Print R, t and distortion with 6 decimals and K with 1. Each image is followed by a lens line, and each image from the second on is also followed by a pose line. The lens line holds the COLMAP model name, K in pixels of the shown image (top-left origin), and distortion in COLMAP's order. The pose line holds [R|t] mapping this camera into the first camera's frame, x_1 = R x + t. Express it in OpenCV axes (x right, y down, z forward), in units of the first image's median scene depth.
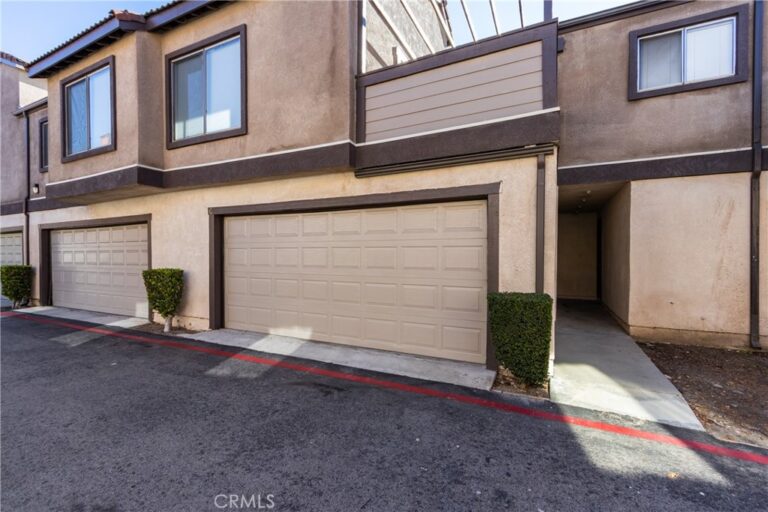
lens RADIAL K [[347.0, 0, 377.0], [0, 347.0, 256.7], [0, 0, 1]] dist [0.007711, -0.002307]
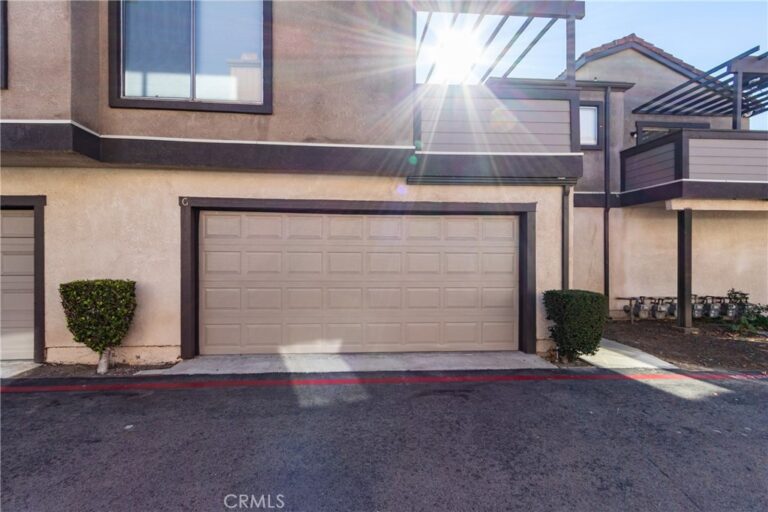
lens RADIAL K [[347.0, 0, 376.3], [0, 347.0, 256.3], [0, 0, 1]] dist [0.007711, -0.002307]
pose [[0.858377, 0.004572, 0.512998, -0.635804], [-0.001042, 0.999974, -0.007168, -0.009598], [-0.513018, 0.005618, 0.858360, 0.177276]]
